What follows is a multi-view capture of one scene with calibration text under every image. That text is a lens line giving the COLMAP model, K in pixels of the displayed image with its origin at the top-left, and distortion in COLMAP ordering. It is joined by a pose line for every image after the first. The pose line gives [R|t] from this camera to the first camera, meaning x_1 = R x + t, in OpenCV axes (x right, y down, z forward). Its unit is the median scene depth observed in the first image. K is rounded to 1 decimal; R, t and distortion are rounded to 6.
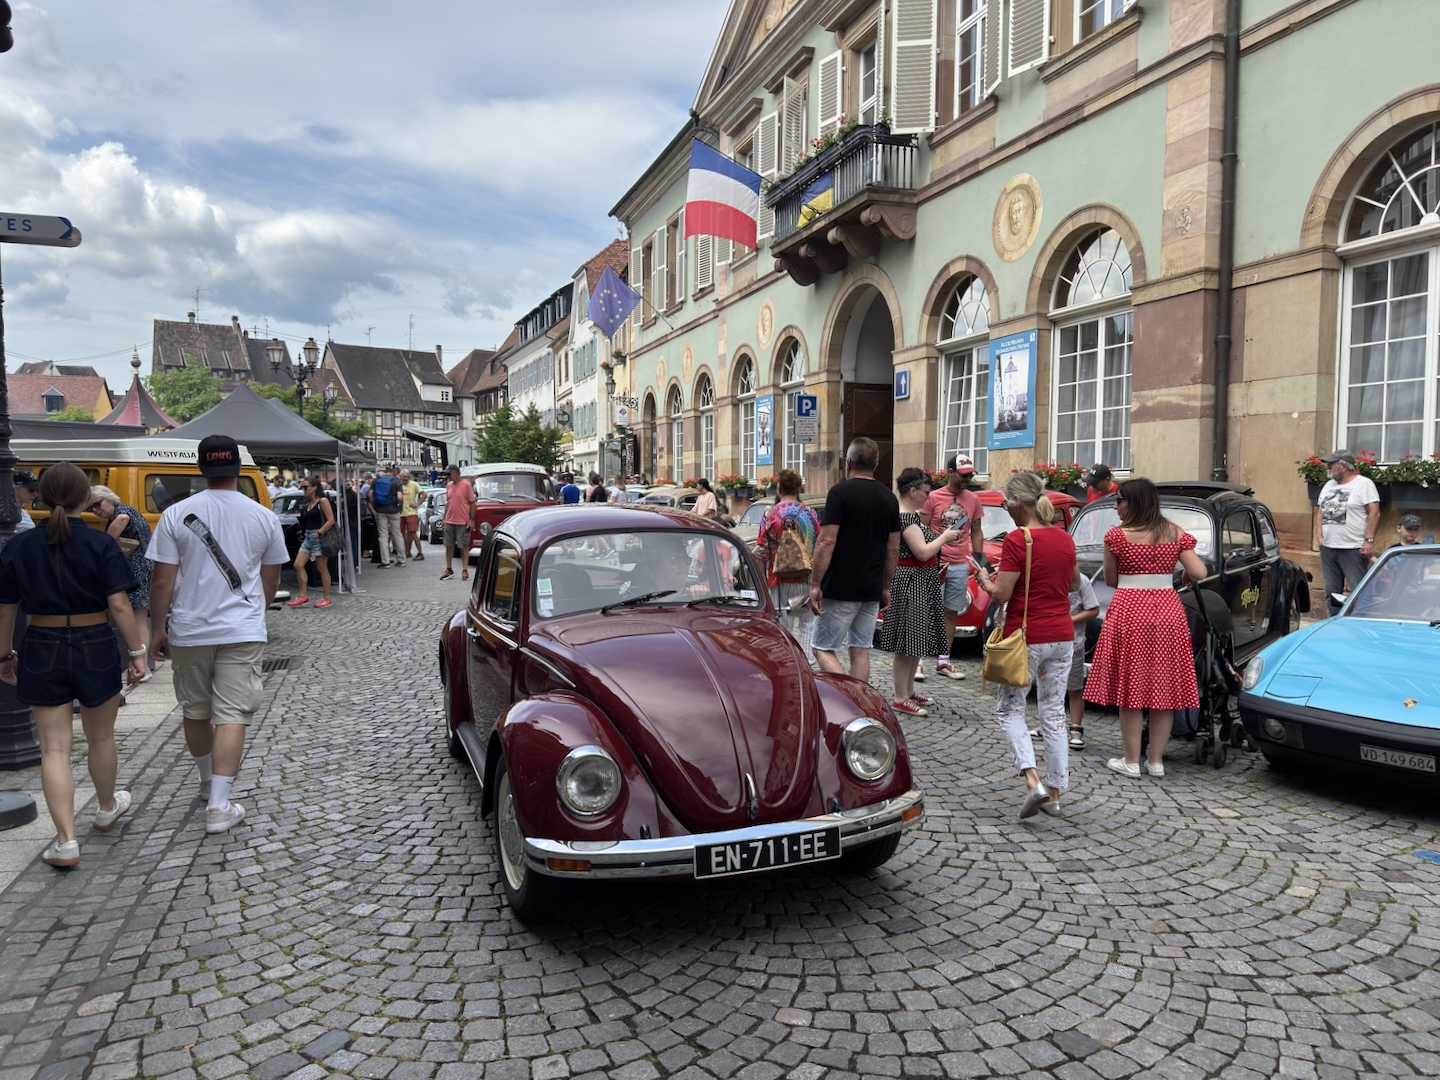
lens RADIAL K [[1023.8, 0, 717.9], [0, 1023.8, 543.5], [0, 0, 1]] dist [0.022886, -0.029039]
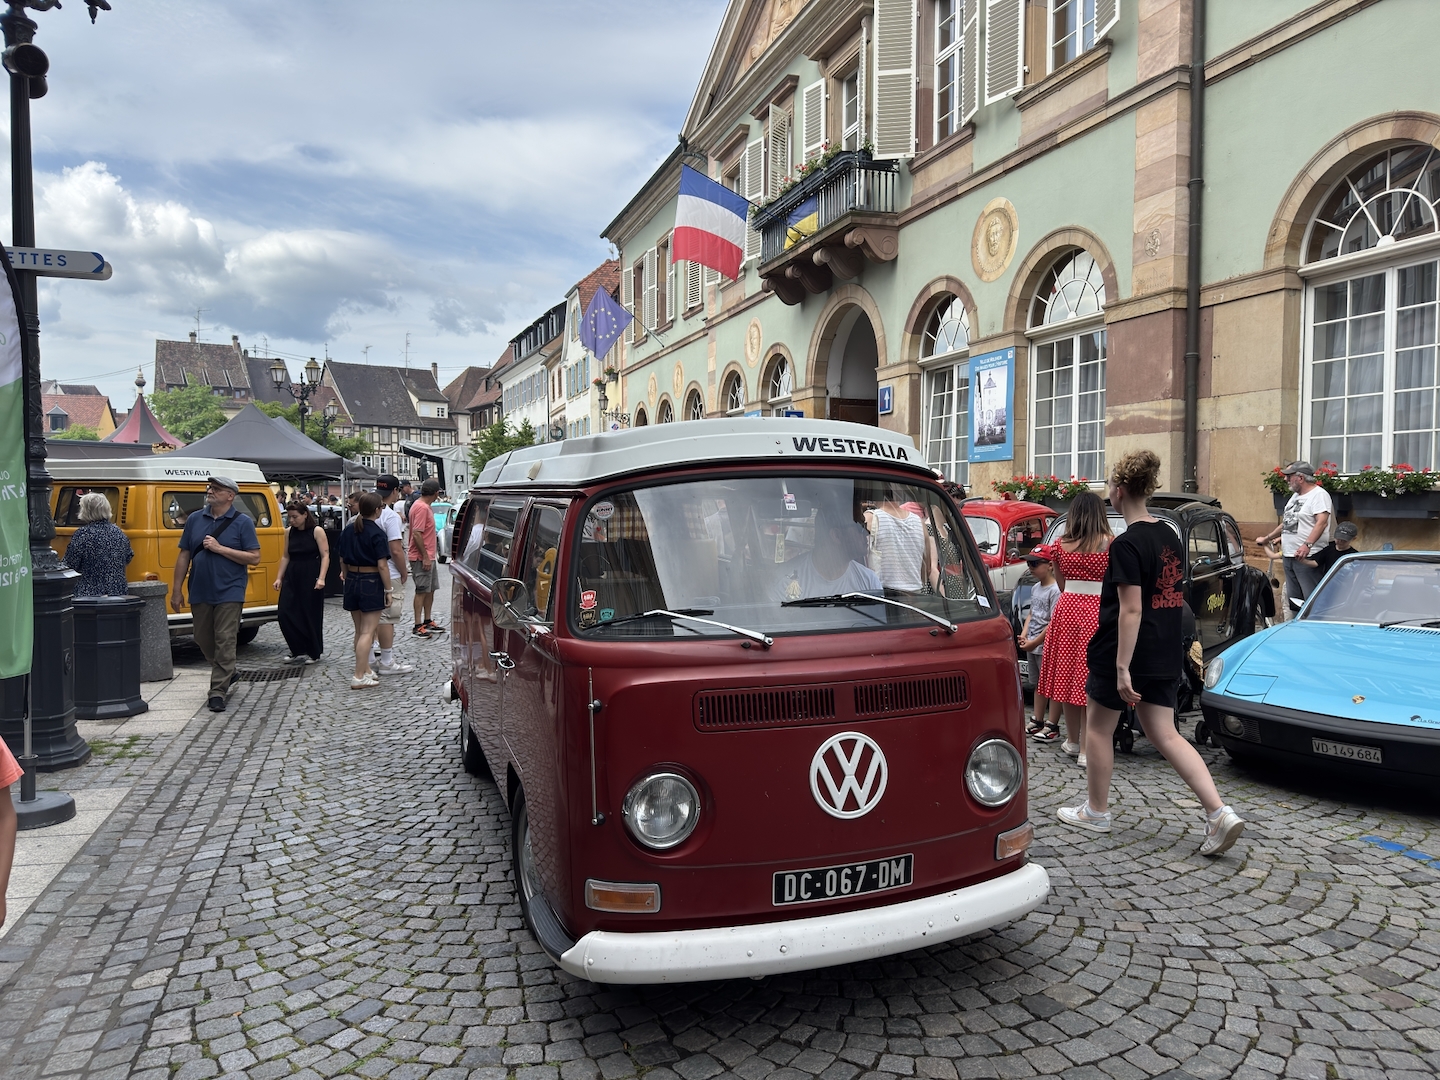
lens RADIAL K [[1003.9, 0, 709.9], [0, 1003.9, 544.7], [0, 0, 1]] dist [0.023959, -0.030966]
pose [[0.999979, -0.006050, 0.002296, -0.005044], [0.006072, 0.999932, -0.009928, 0.000285], [-0.002235, 0.009942, 0.999948, -0.058169]]
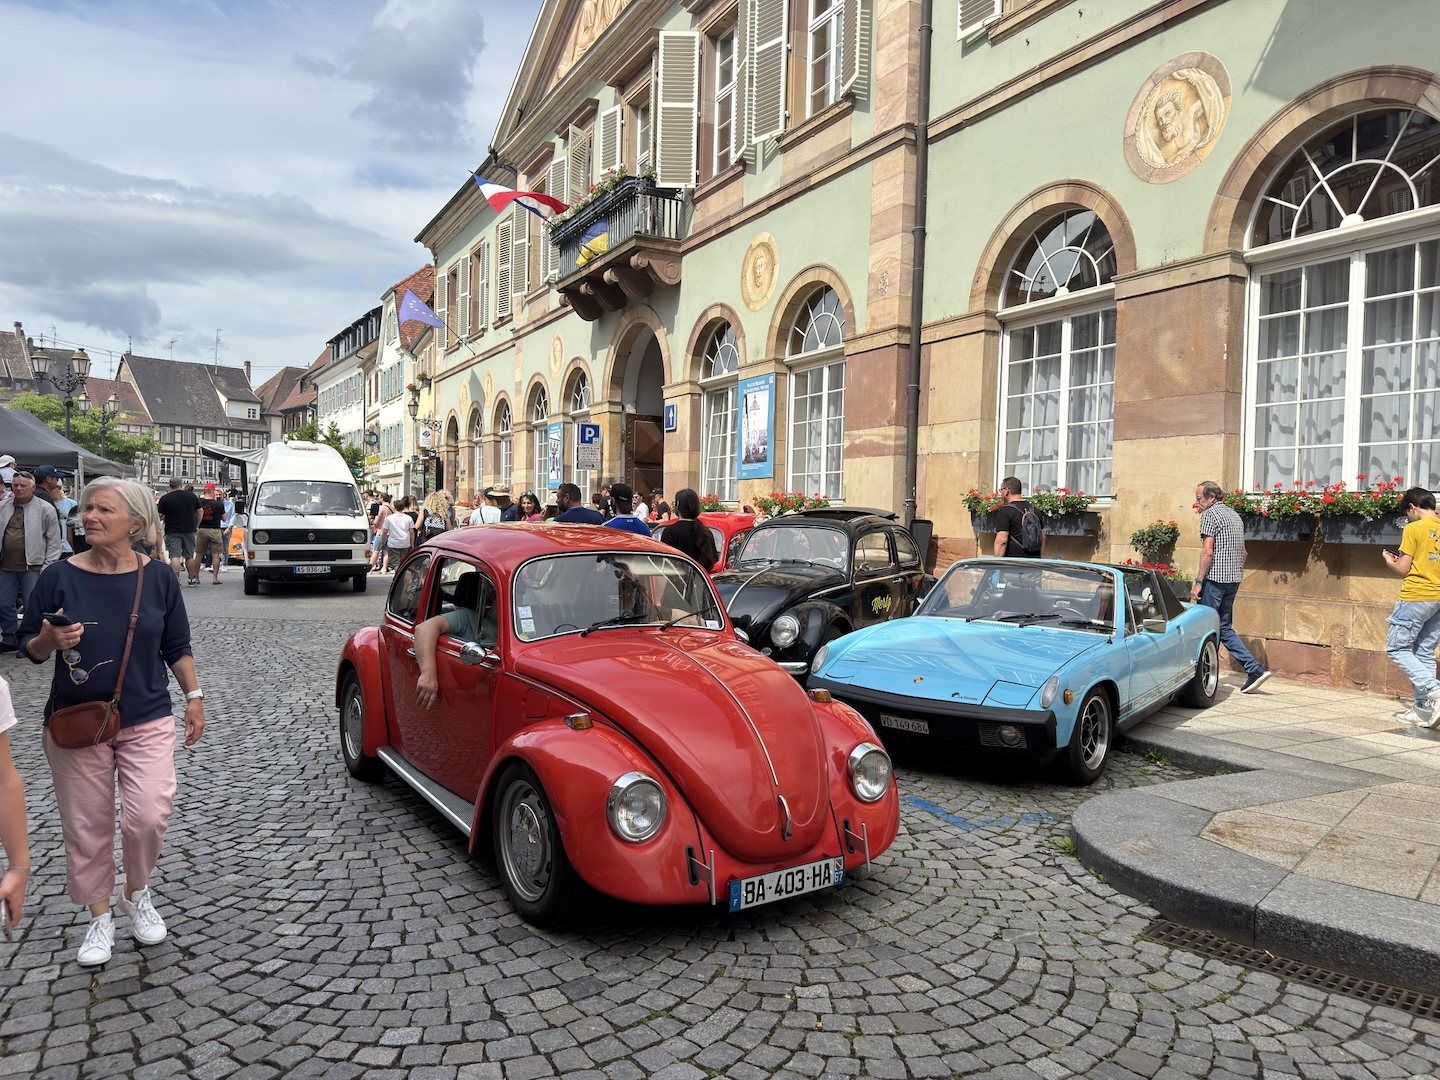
lens RADIAL K [[997.1, 0, 720.8], [0, 997.1, 534.9], [0, 0, 1]] dist [0.086246, -0.138547]
pose [[0.986277, 0.015906, 0.164331, 0.262758], [-0.010034, 0.999283, -0.036501, 0.029236], [-0.164794, 0.034351, 0.985730, -0.181597]]
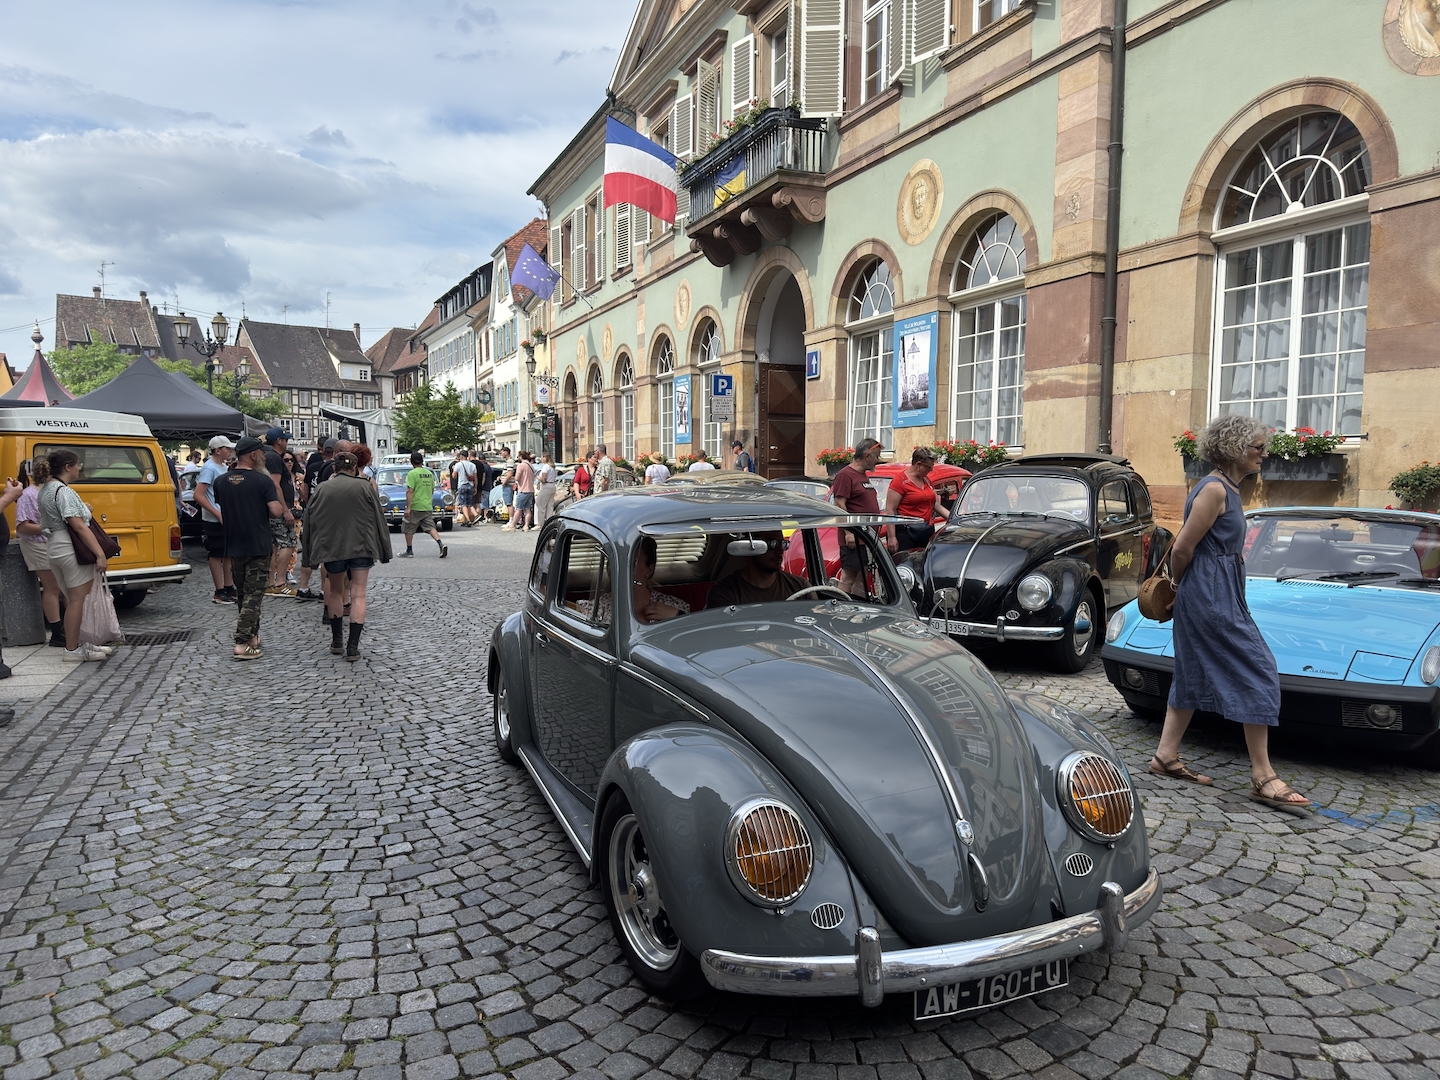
lens RADIAL K [[1002.3, 0, 719.7], [0, 1002.3, 545.2], [0, 0, 1]] dist [0.025073, -0.028660]
pose [[0.997124, -0.004471, 0.075660, 0.040858], [0.002900, 0.999778, 0.020860, 0.023869], [-0.075737, -0.020581, 0.996915, -0.008039]]
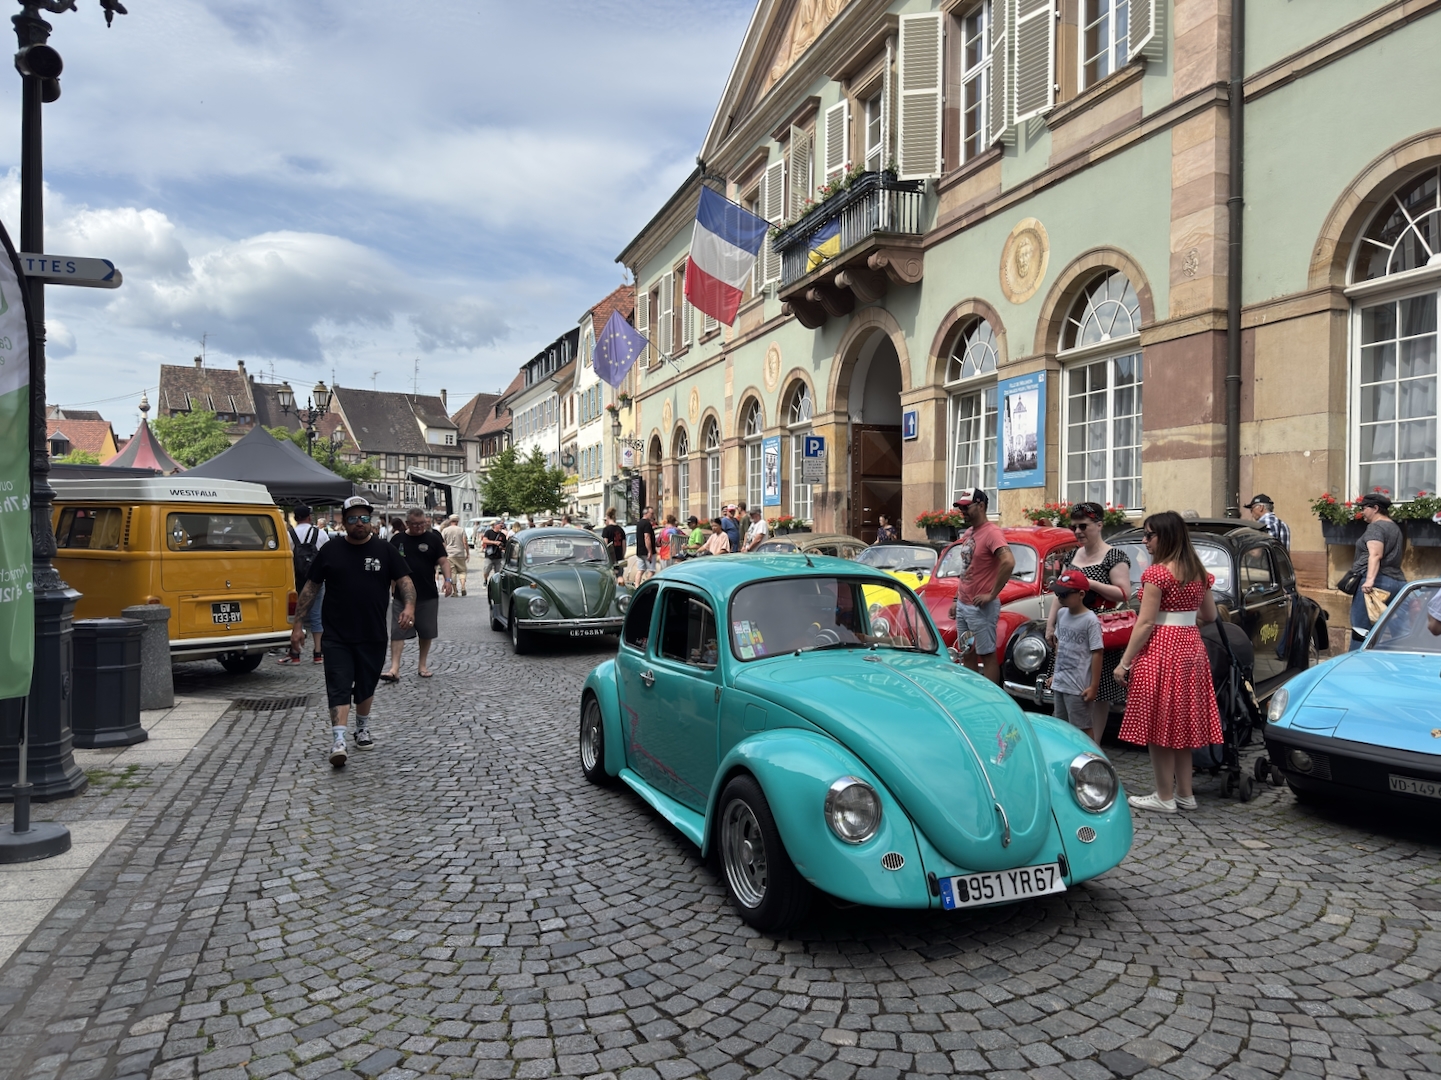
lens RADIAL K [[1030.3, 0, 714.1], [0, 1030.3, 542.9], [0, 0, 1]] dist [0.028884, -0.033984]
pose [[0.999985, -0.000810, -0.005425, -0.030809], [0.000574, 0.999063, -0.043265, 0.014558], [0.005455, 0.043261, 0.999049, -0.025779]]
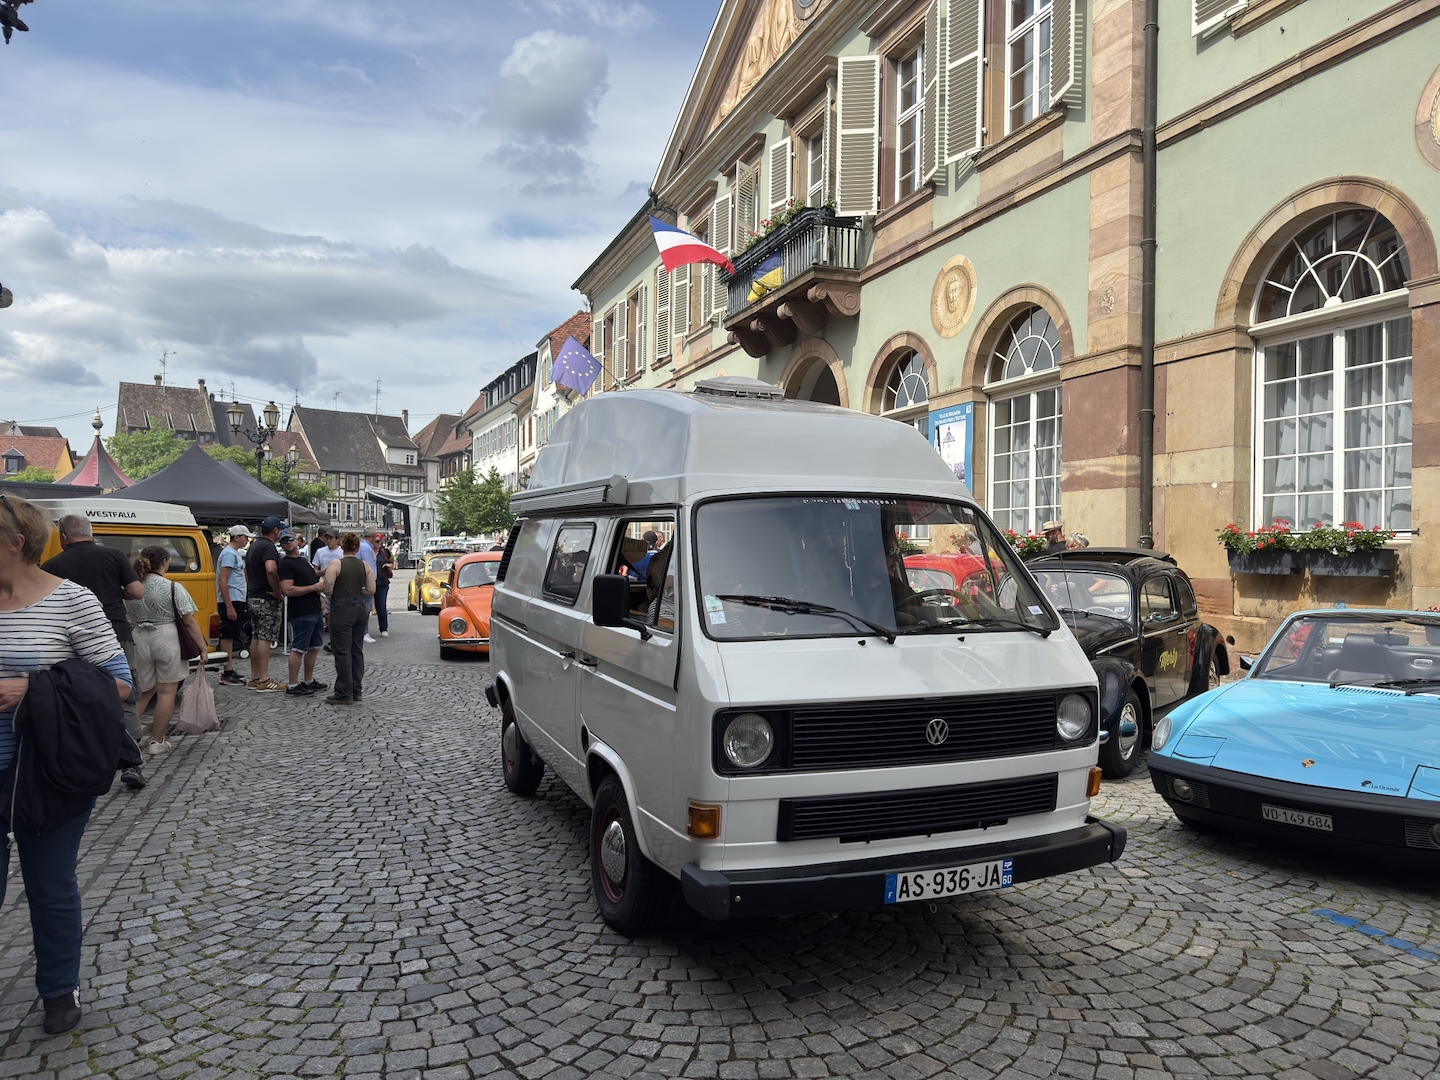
lens RADIAL K [[1002.4, 0, 721.1], [0, 1002.4, 545.9], [0, 0, 1]] dist [0.024866, -0.030923]
pose [[0.999197, 0.006381, 0.039545, 0.050118], [-0.003994, 0.998182, -0.060142, 0.001336], [-0.039857, 0.059936, 0.997406, 0.004688]]
